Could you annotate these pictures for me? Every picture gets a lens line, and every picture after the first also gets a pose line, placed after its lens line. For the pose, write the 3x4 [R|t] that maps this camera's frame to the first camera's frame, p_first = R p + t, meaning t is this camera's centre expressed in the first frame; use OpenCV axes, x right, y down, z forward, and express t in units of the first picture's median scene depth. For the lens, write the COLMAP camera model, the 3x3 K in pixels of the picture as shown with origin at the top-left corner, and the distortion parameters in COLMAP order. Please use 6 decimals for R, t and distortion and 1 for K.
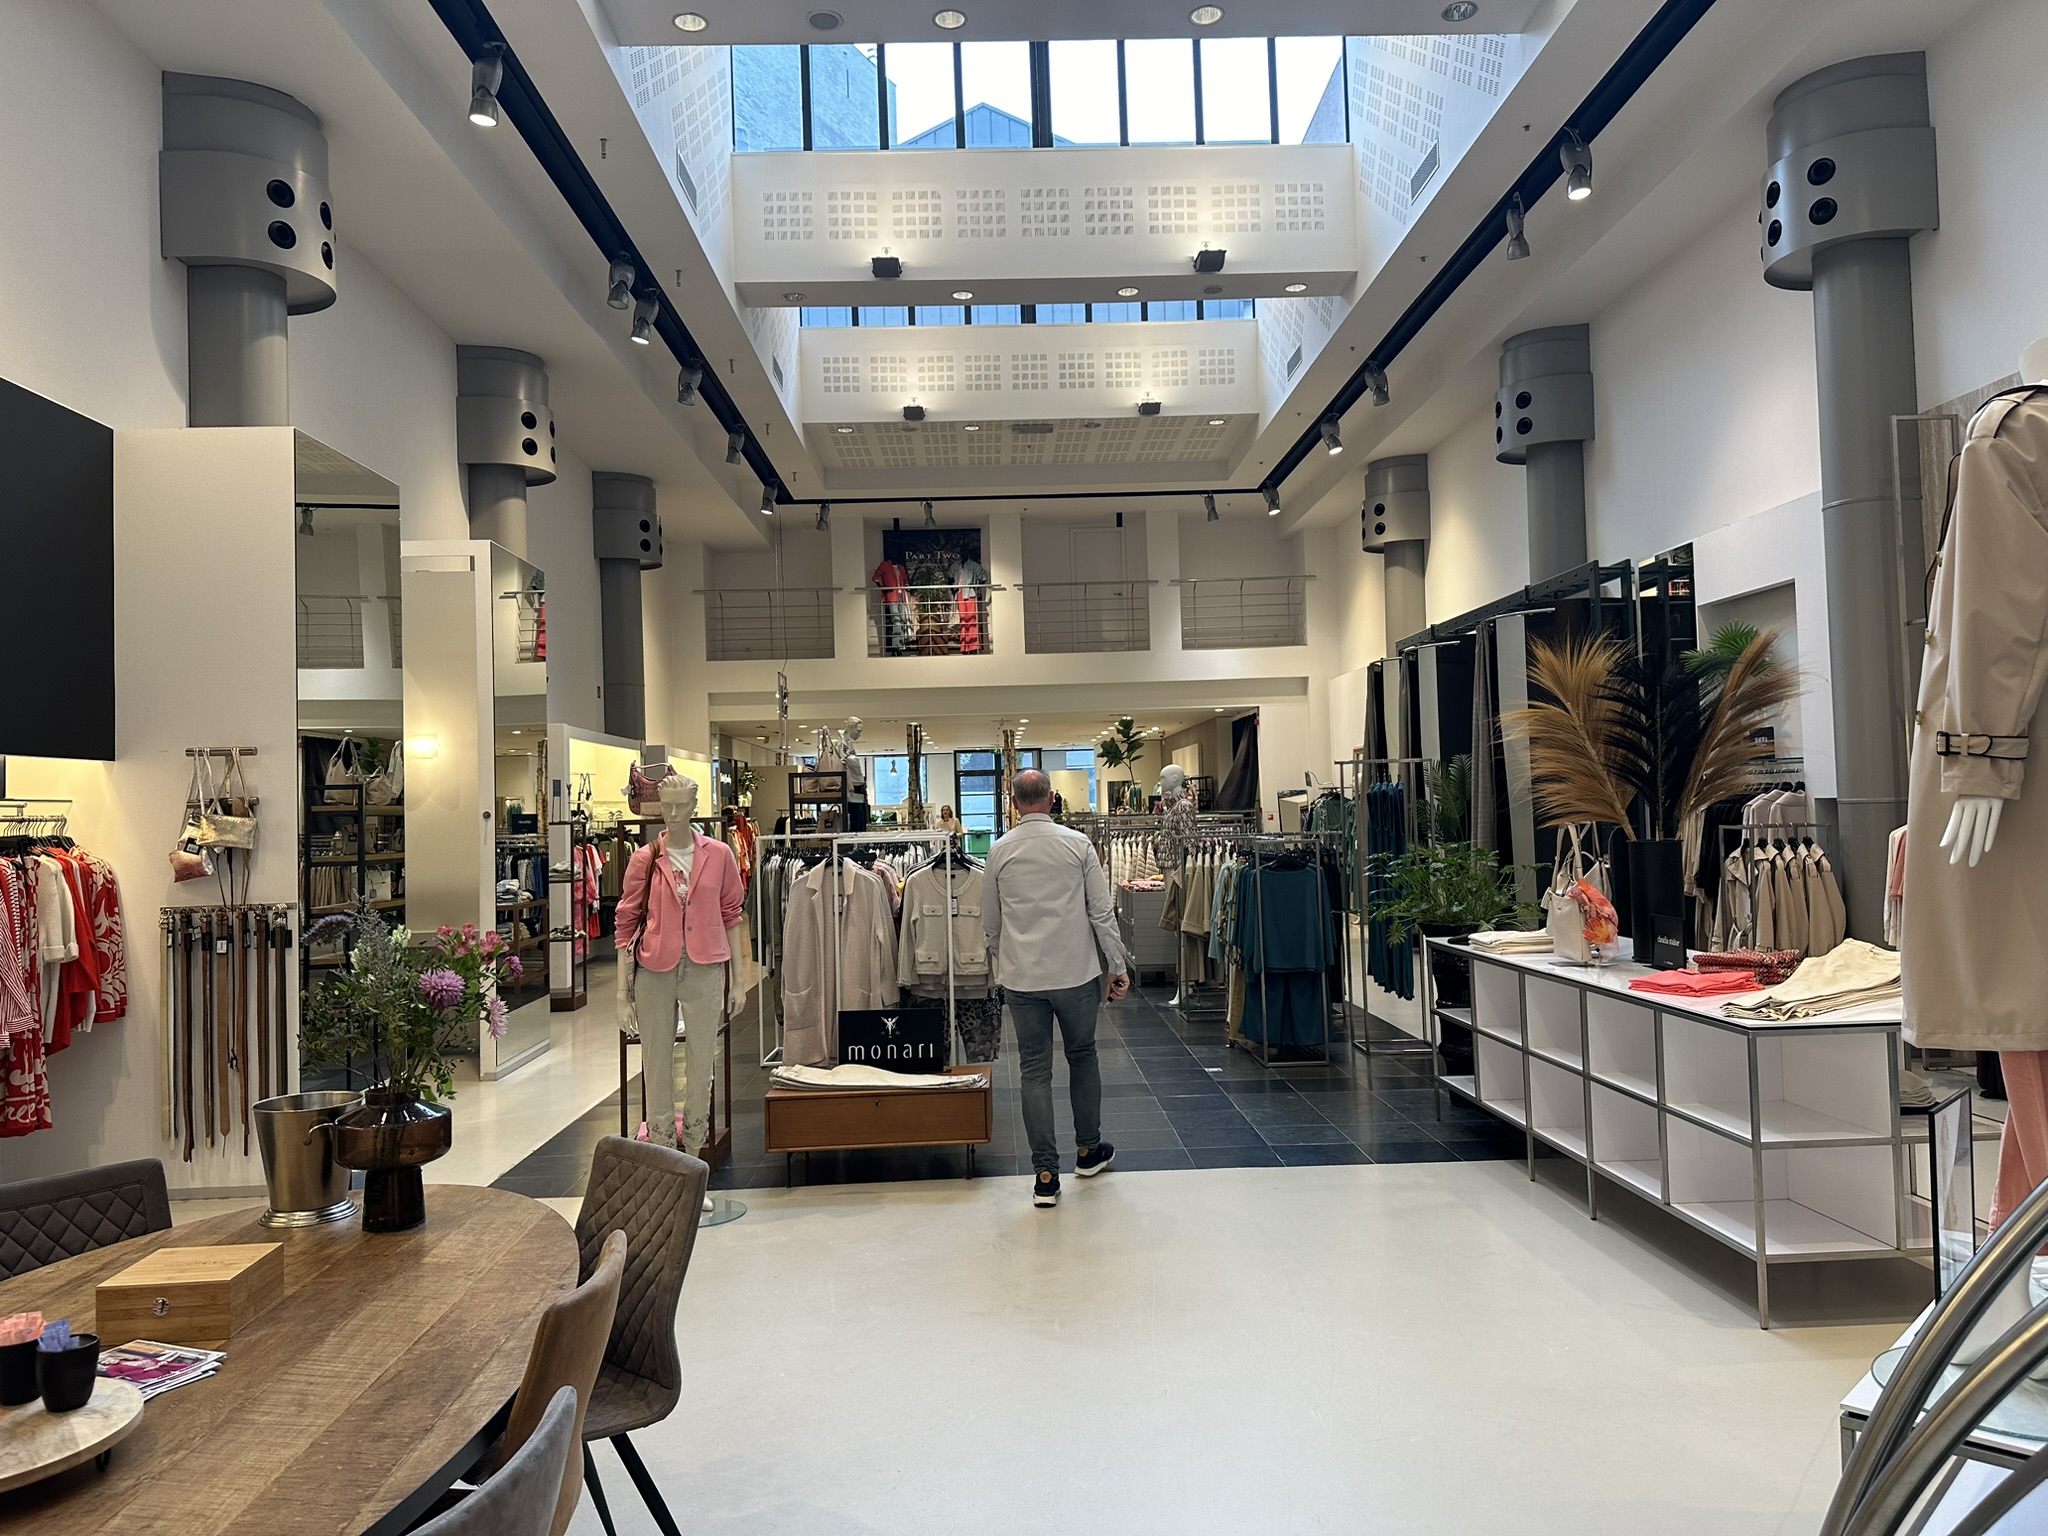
lens RADIAL K [[1448.0, 0, 1047.0], [0, 1448.0, 758.3], [0, 0, 1]] dist [0.110792, -0.139425]
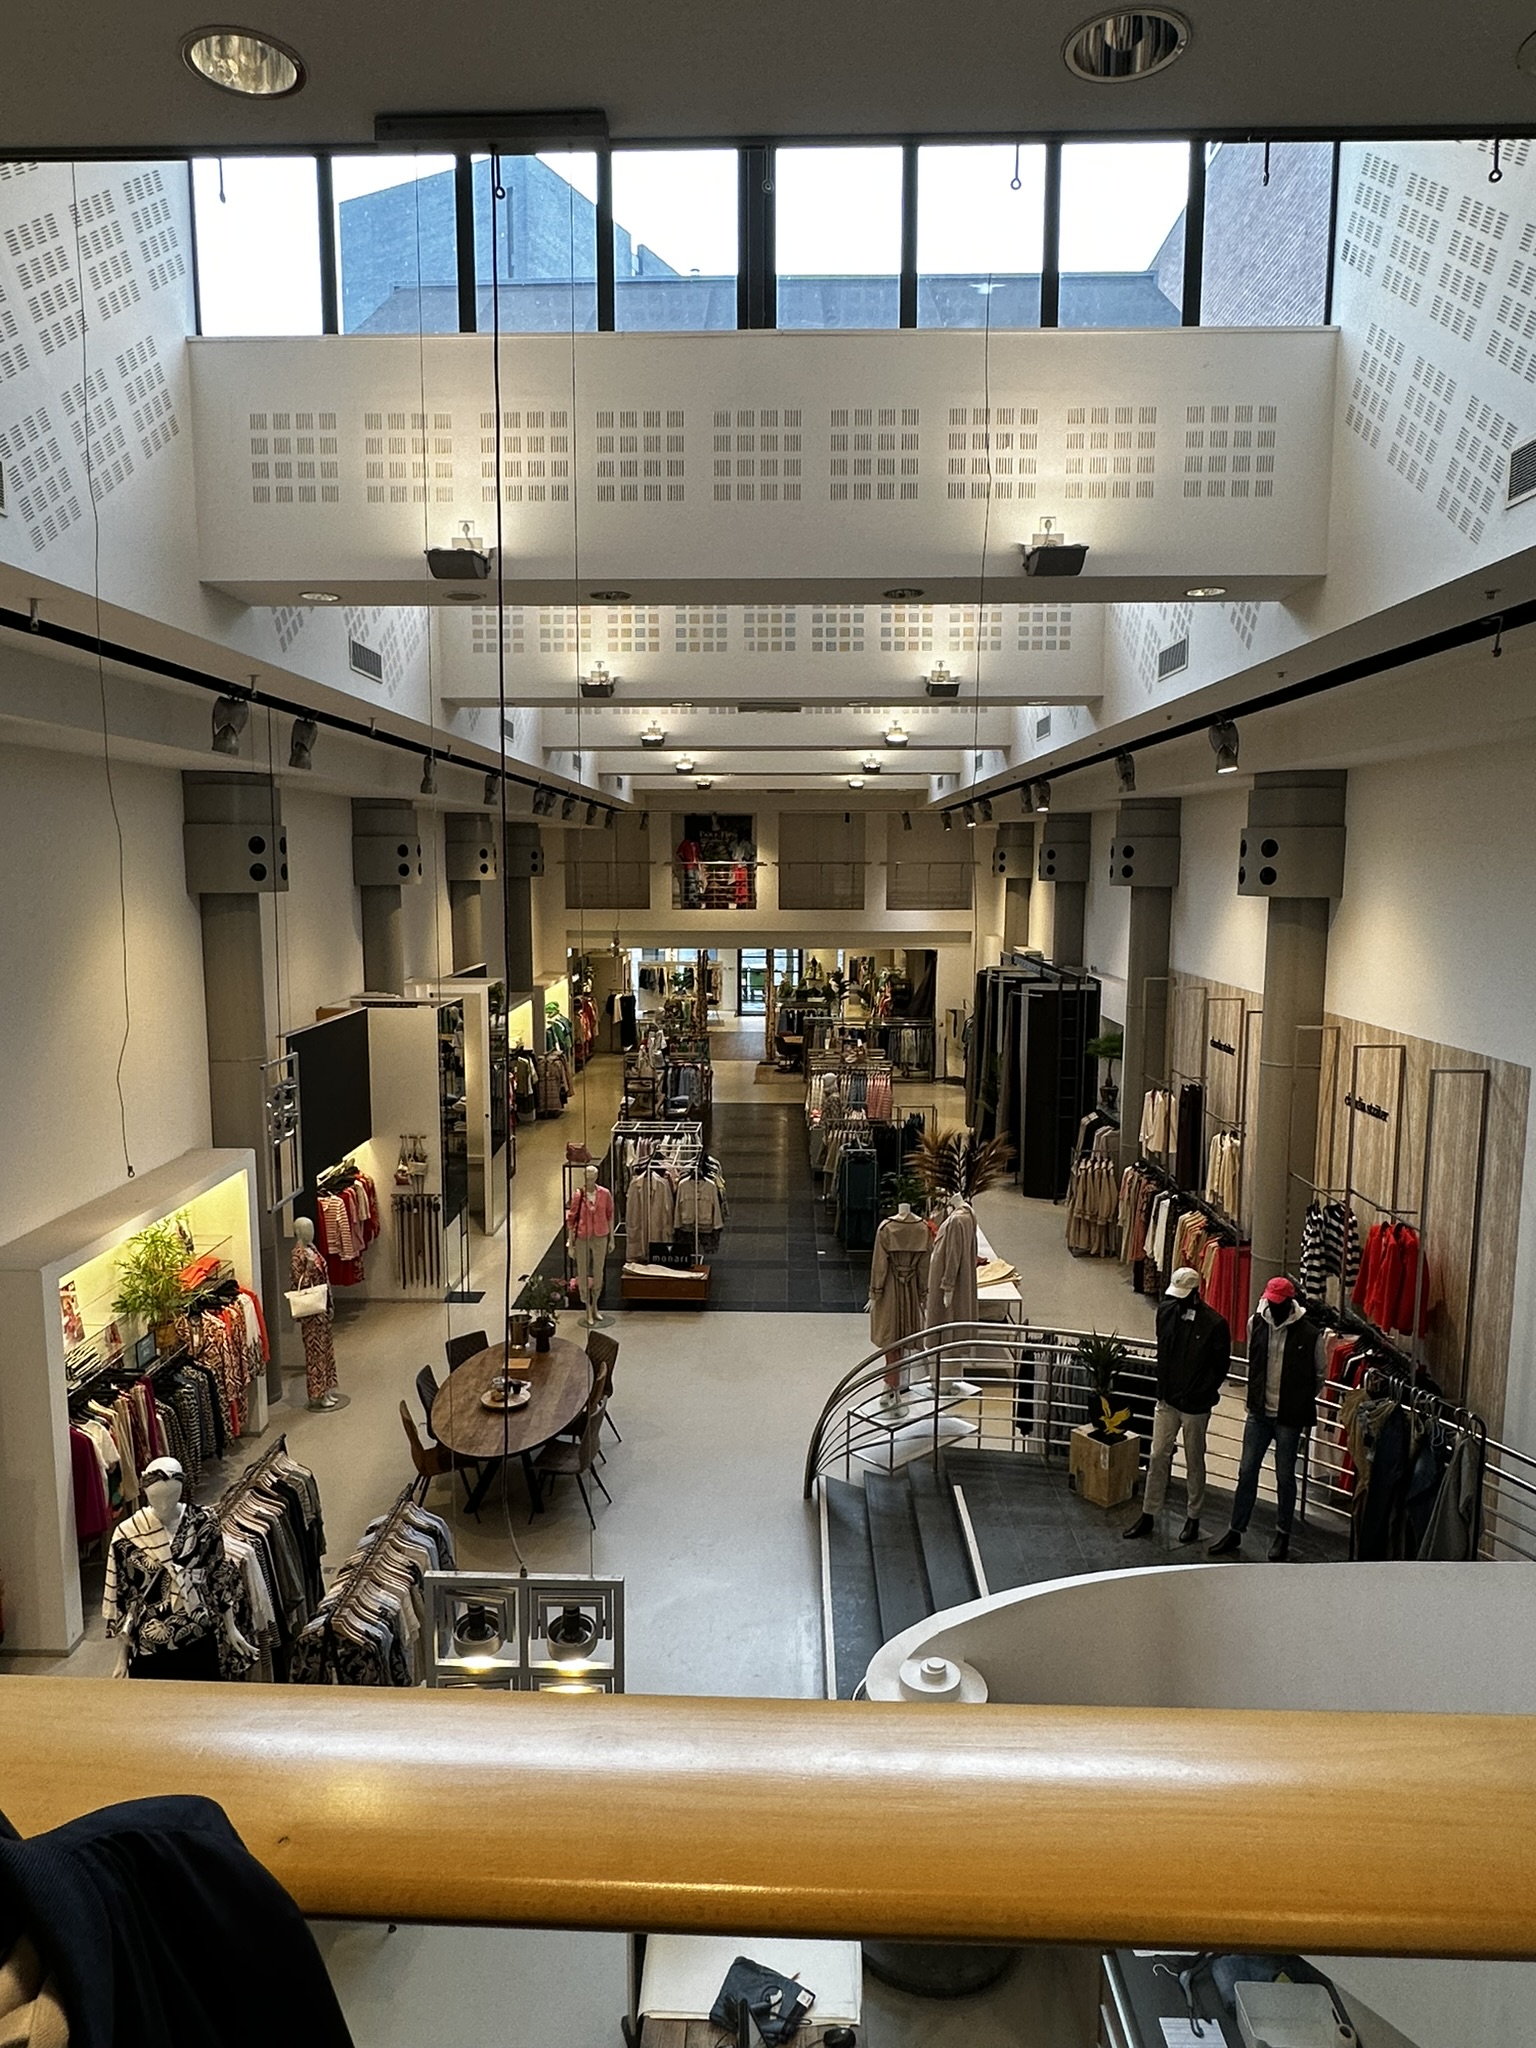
lens RADIAL K [[1321.9, 0, 768.0], [0, 1321.9, 1024.0], [0, 0, 1]] dist [-0.002837, 0.000147]
pose [[0.997943, 0.039139, -0.050768, 0.079475], [-0.031014, 0.987899, 0.151966, -0.272654], [0.056101, -0.150079, 0.987081, -0.579167]]
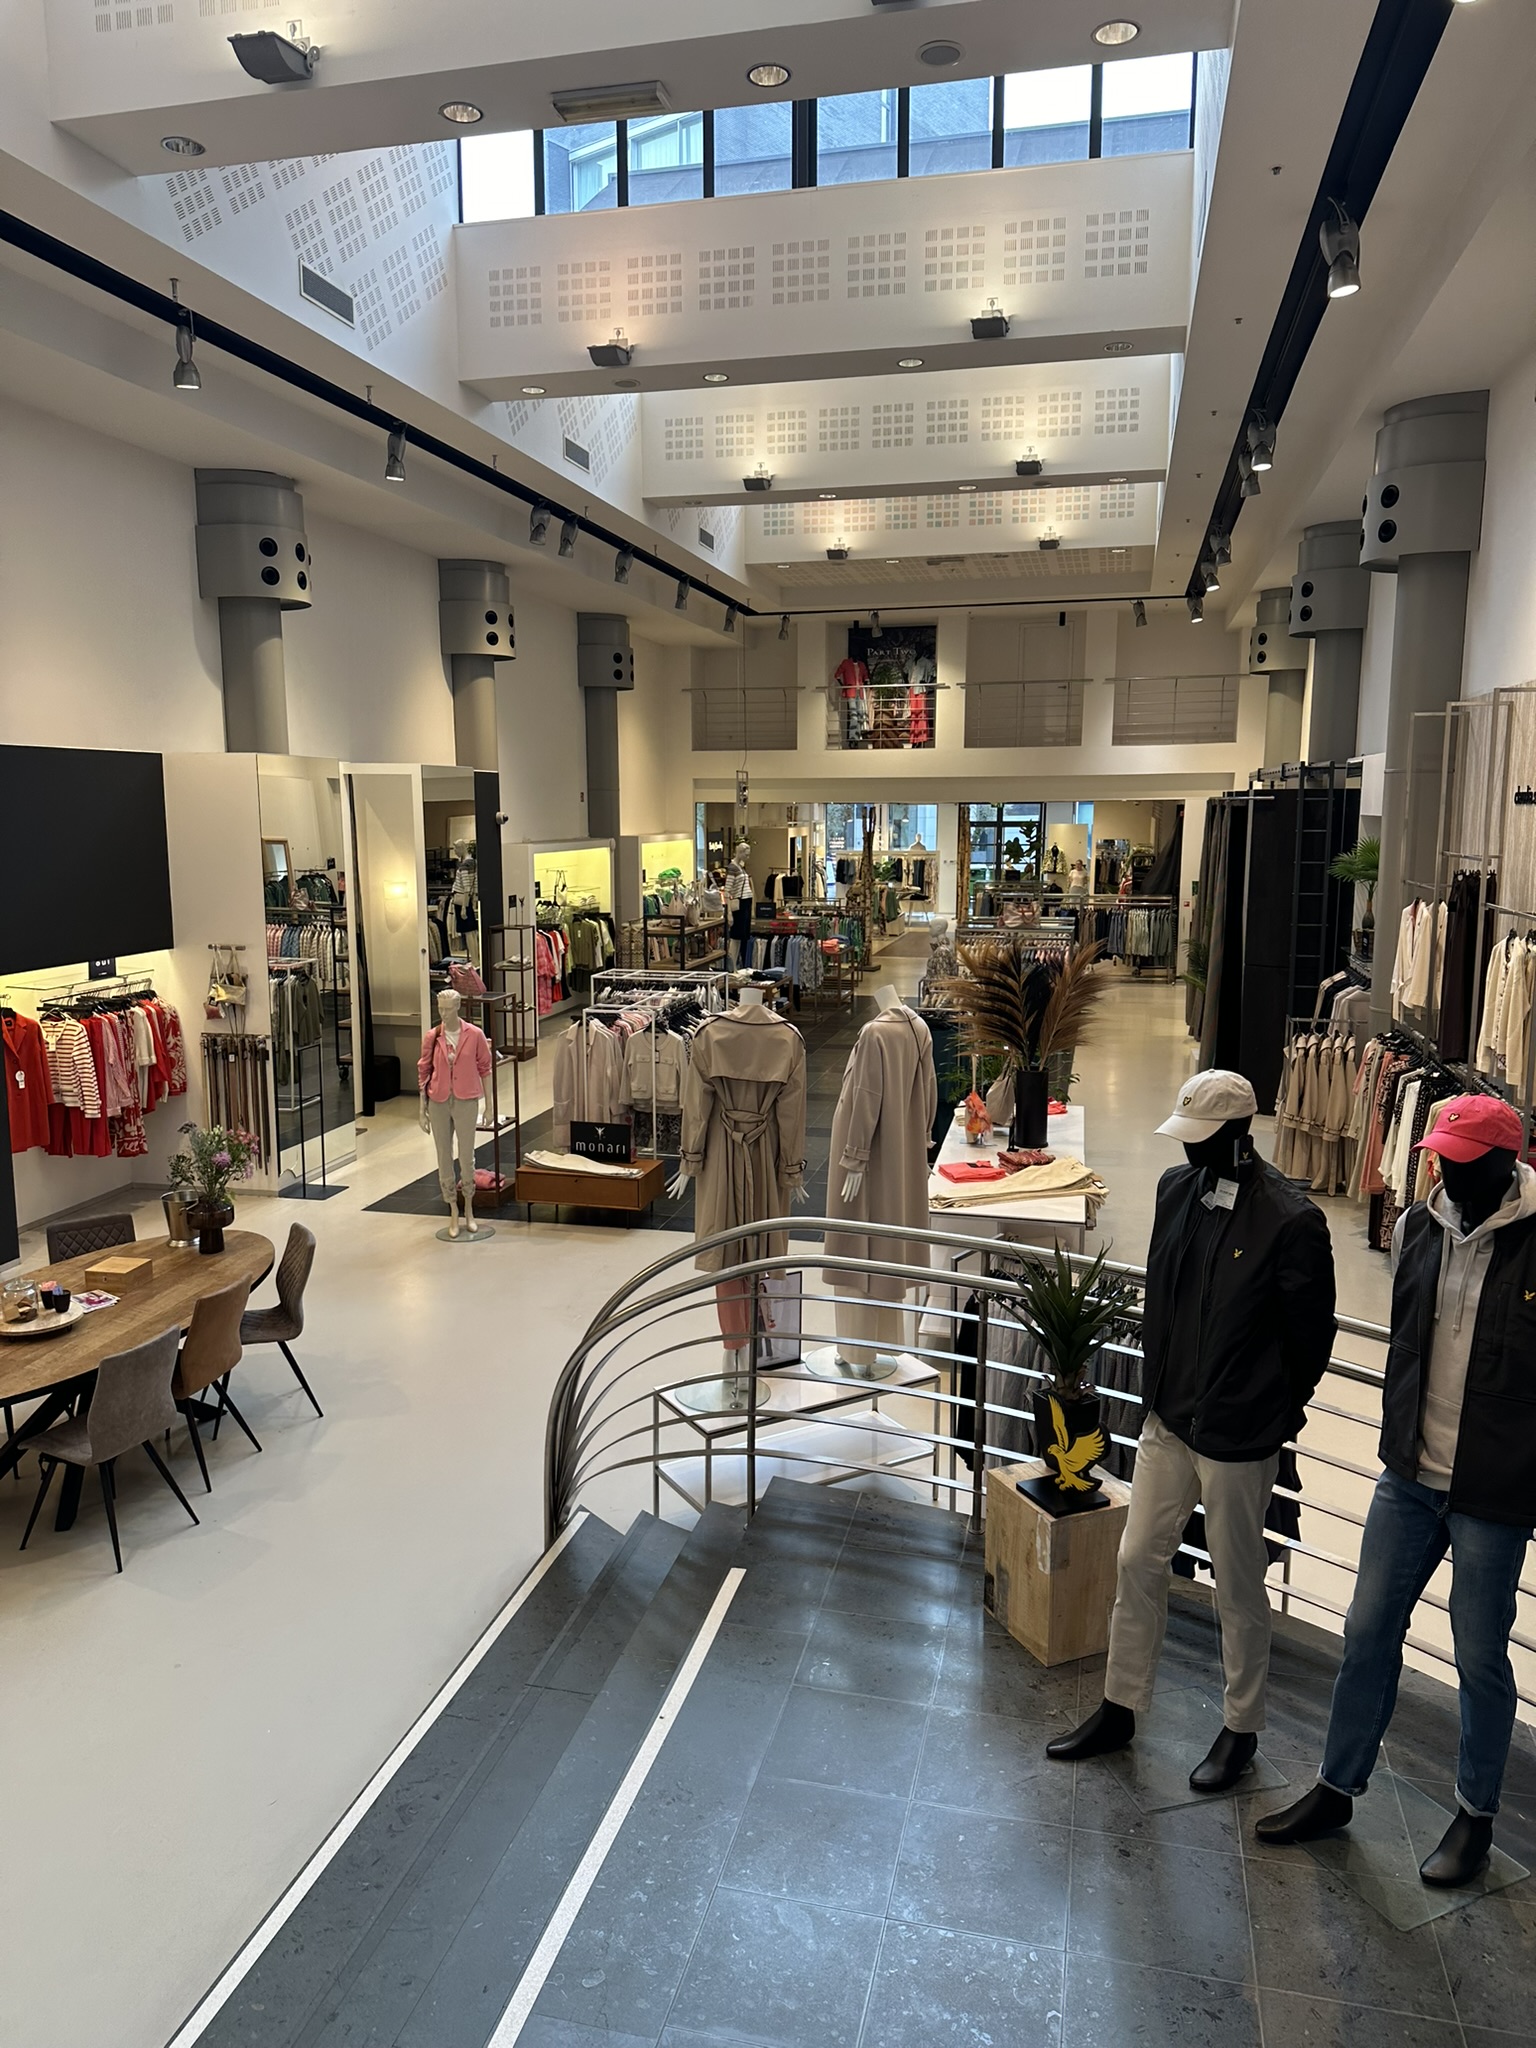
lens RADIAL K [[1448.0, 0, 768.0], [0, 1448.0, 1024.0], [0, 0, 1]] dist [0.110792, -0.139425]
pose [[0.963416, 0.070558, -0.258556, 0.242059], [-0.021137, 0.981722, 0.189145, -0.122616], [0.267175, -0.176760, 0.947298, -0.228379]]
